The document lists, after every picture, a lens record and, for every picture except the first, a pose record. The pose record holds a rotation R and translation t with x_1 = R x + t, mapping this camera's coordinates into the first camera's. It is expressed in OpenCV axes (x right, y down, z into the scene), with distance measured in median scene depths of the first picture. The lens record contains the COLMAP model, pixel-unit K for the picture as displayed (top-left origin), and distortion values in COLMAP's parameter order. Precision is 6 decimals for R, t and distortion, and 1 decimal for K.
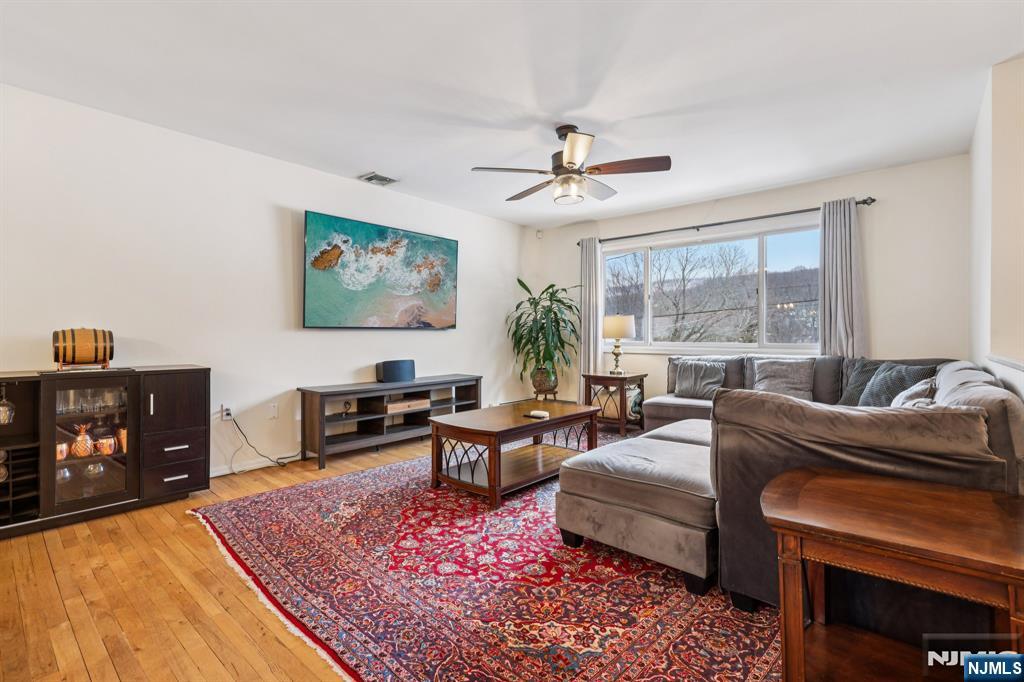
lens RADIAL K [[475.1, 0, 516.0], [0, 475.1, 339.5], [0, 0, 1]] dist [0.000950, 0.000962]
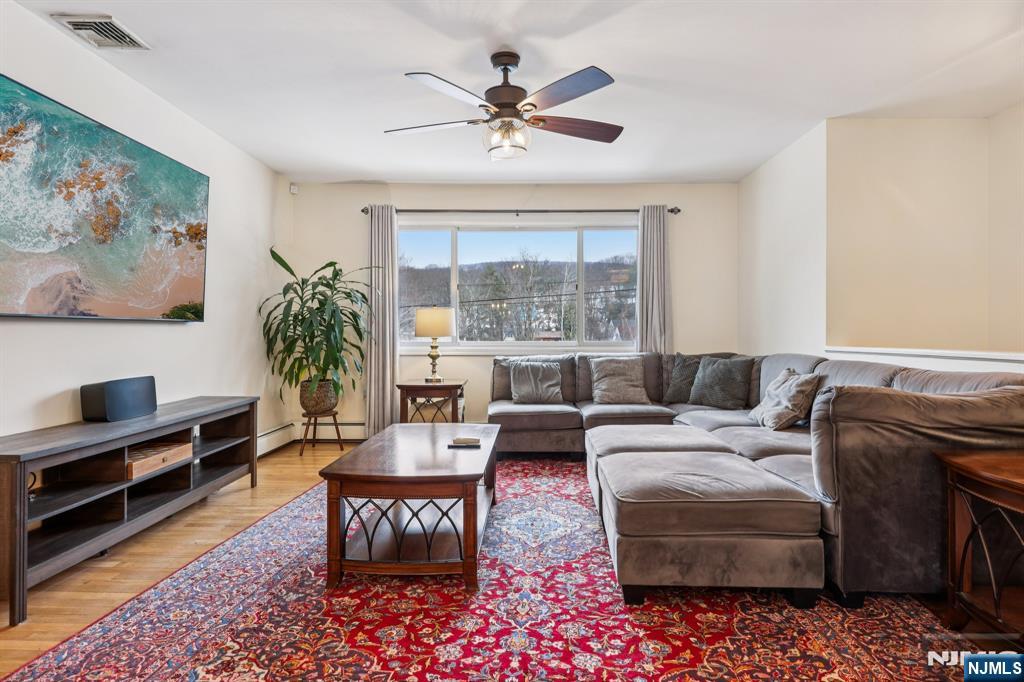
lens RADIAL K [[557.6, 0, 512.9], [0, 557.6, 336.8], [0, 0, 1]] dist [0.003771, -0.000862]
pose [[0.759469, -0.003191, 0.650535, -0.504796], [0.006781, 0.999972, -0.003011, 0.002024], [-0.650508, 0.006697, 0.759470, 0.355461]]
